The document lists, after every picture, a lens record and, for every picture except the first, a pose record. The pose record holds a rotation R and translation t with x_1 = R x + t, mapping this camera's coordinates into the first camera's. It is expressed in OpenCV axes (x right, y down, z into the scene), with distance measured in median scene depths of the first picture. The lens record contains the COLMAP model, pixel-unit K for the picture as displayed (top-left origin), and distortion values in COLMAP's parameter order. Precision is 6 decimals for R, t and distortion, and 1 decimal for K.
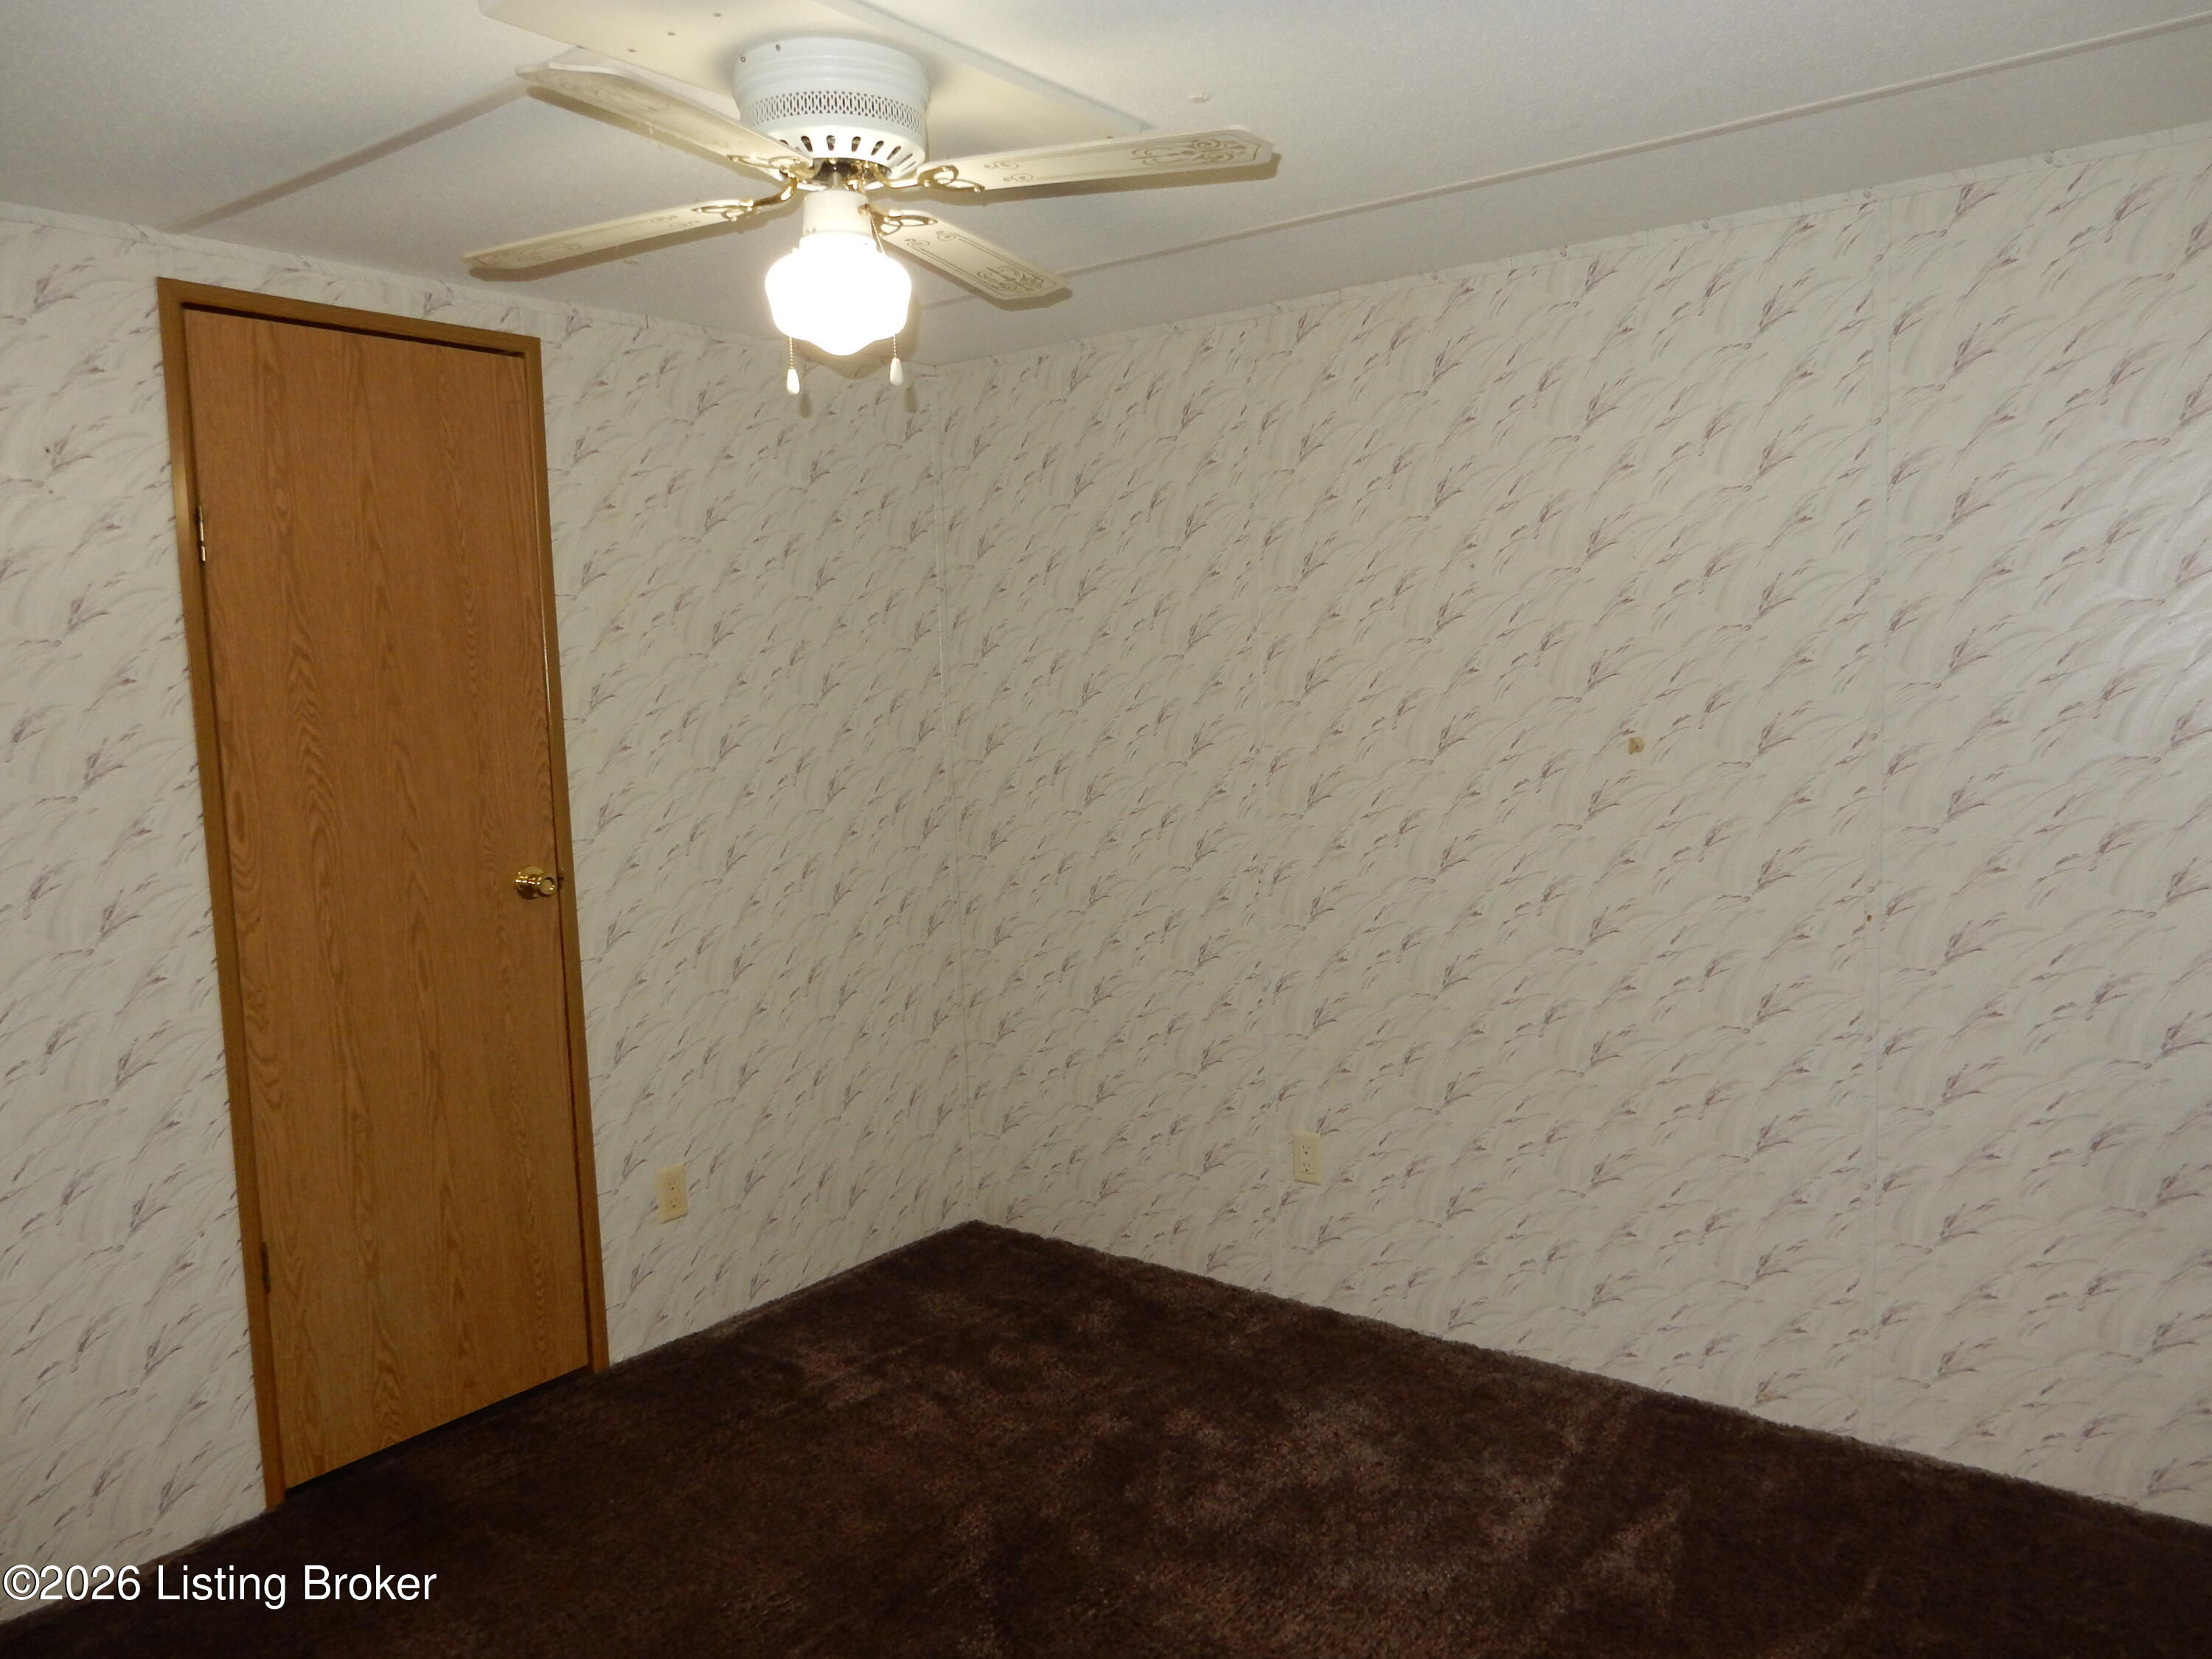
lens RADIAL K [[1627.6, 0, 1105.3], [0, 1627.6, 837.5], [0, 0, 1]] dist [-0.004432, 0.004043]
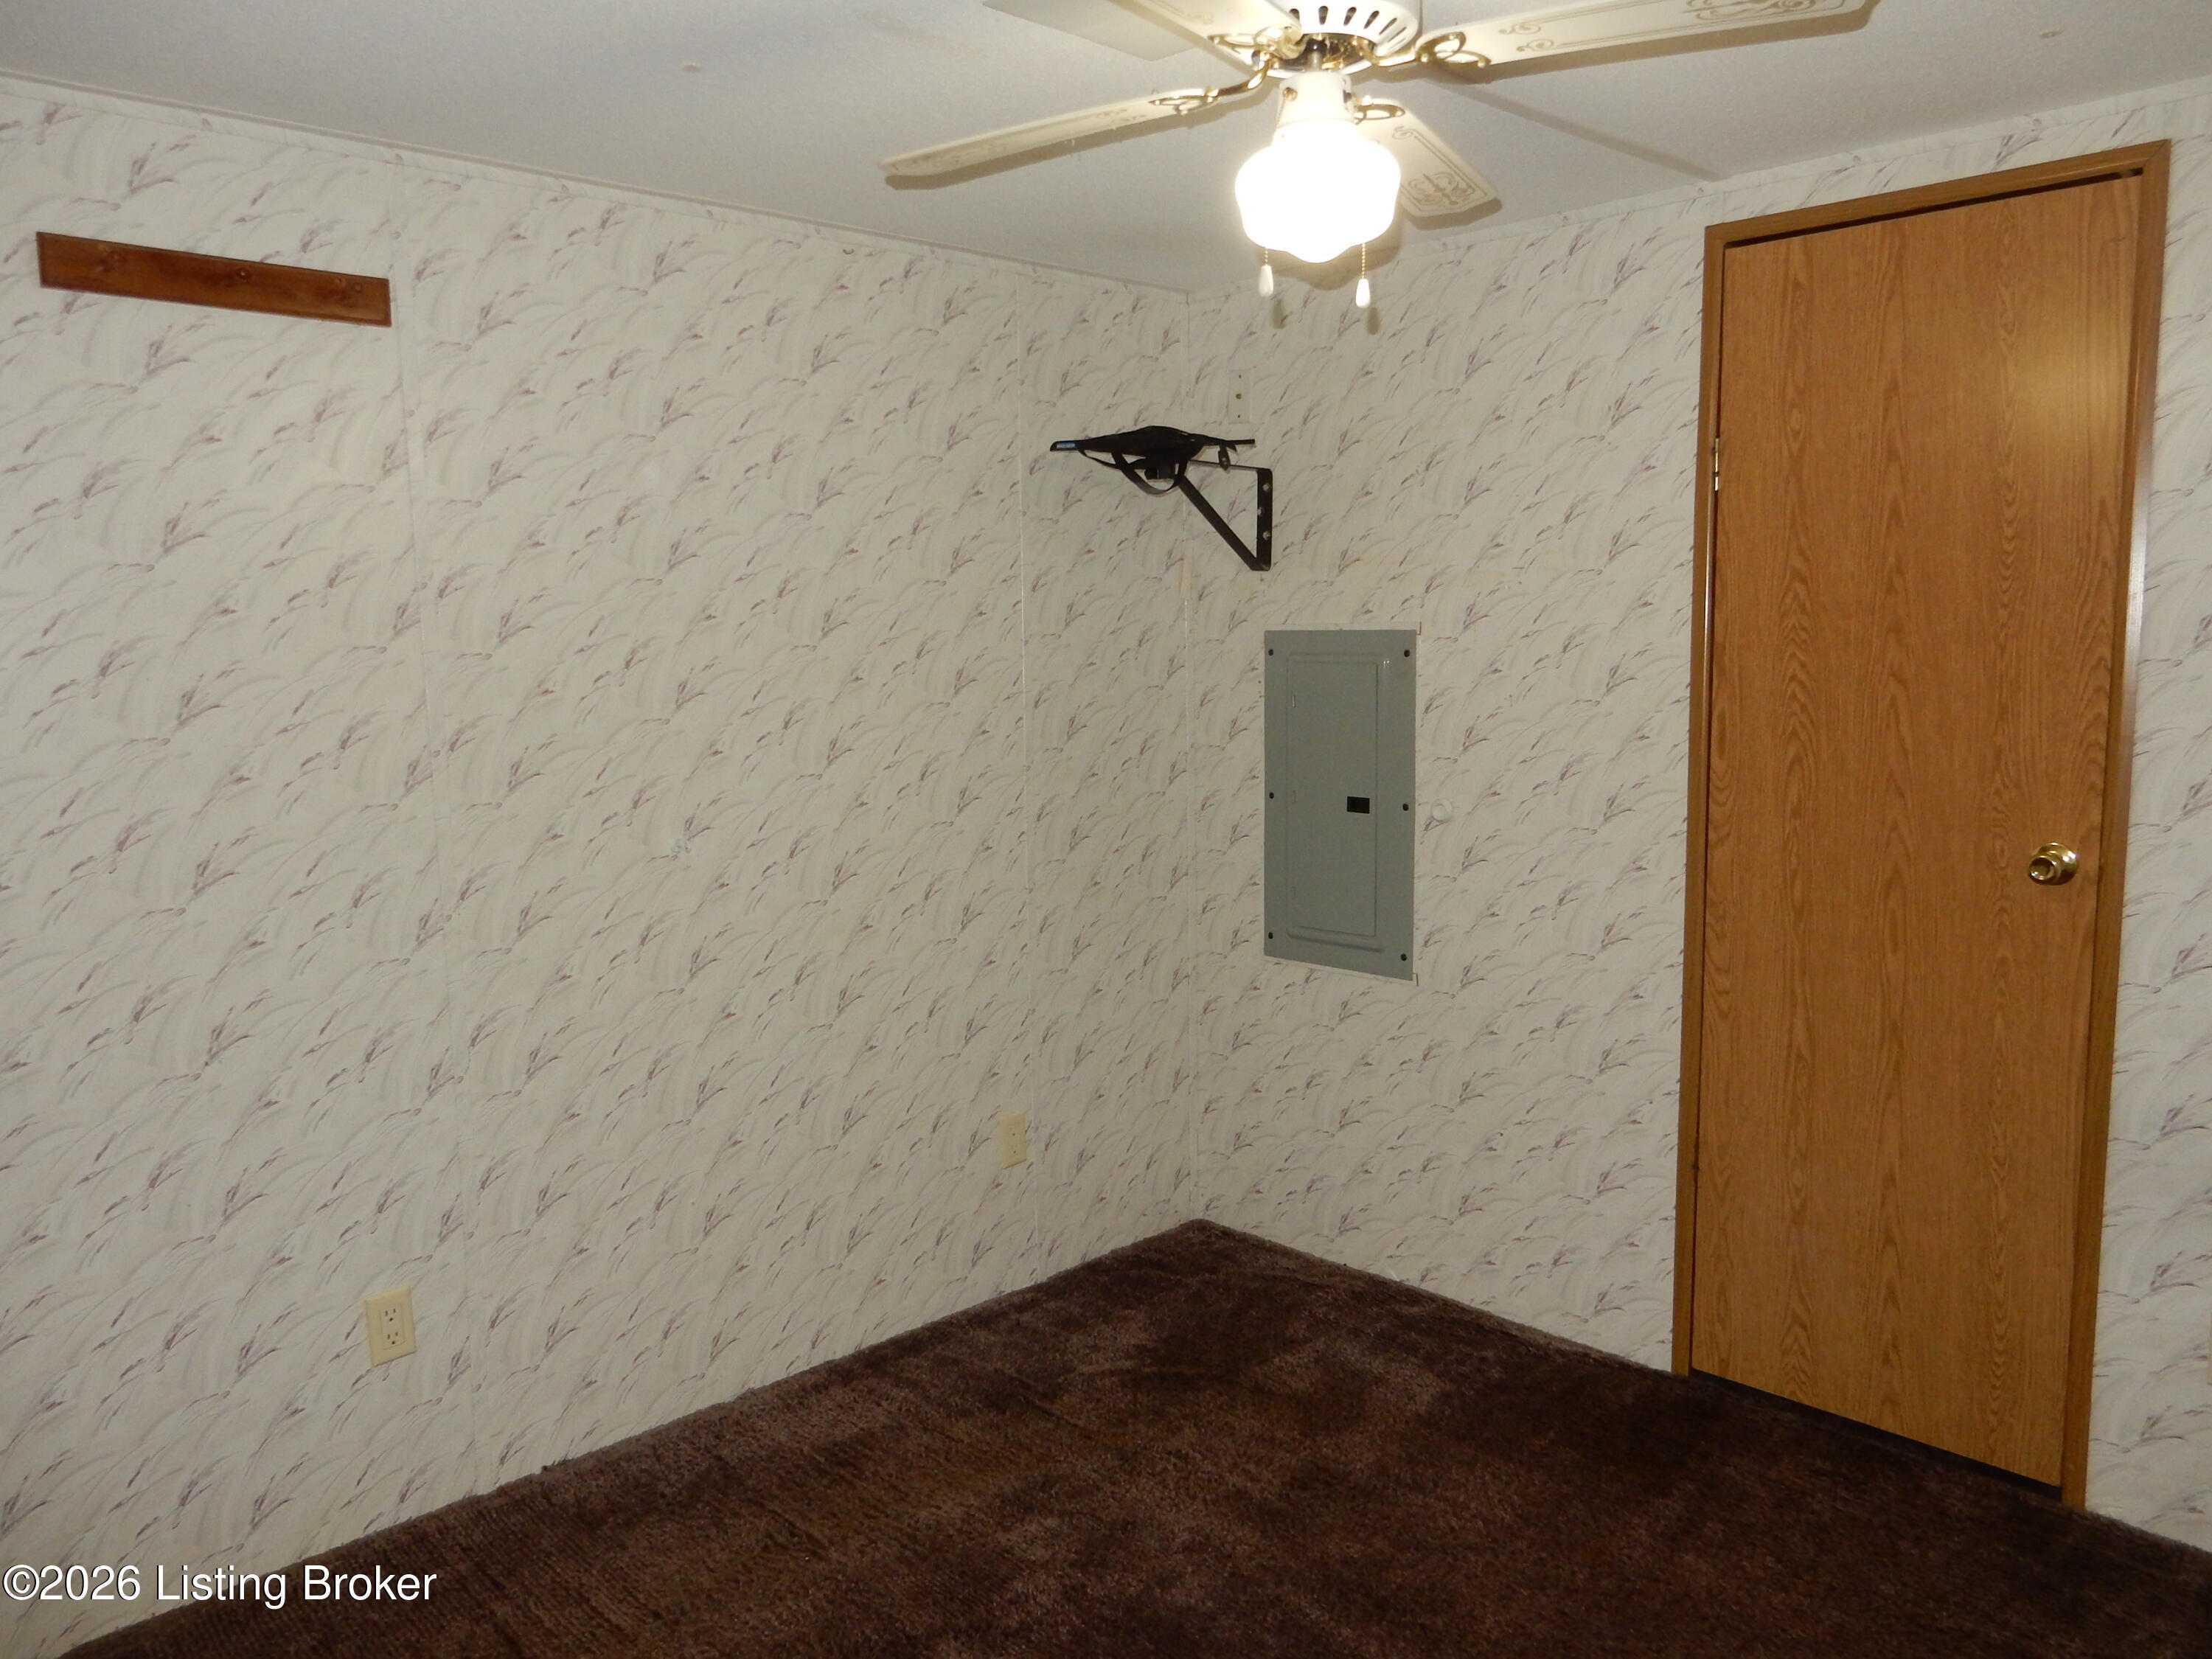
lens RADIAL K [[1627.6, 0, 1110.4], [0, 1627.6, 836.2], [0, 0, 1]] dist [-0.004432, 0.004043]
pose [[-0.133361, 0.161019, -0.977900, 0.523709], [-0.085858, 0.981127, 0.173259, -0.090995], [0.987341, 0.107066, -0.117020, 0.698308]]
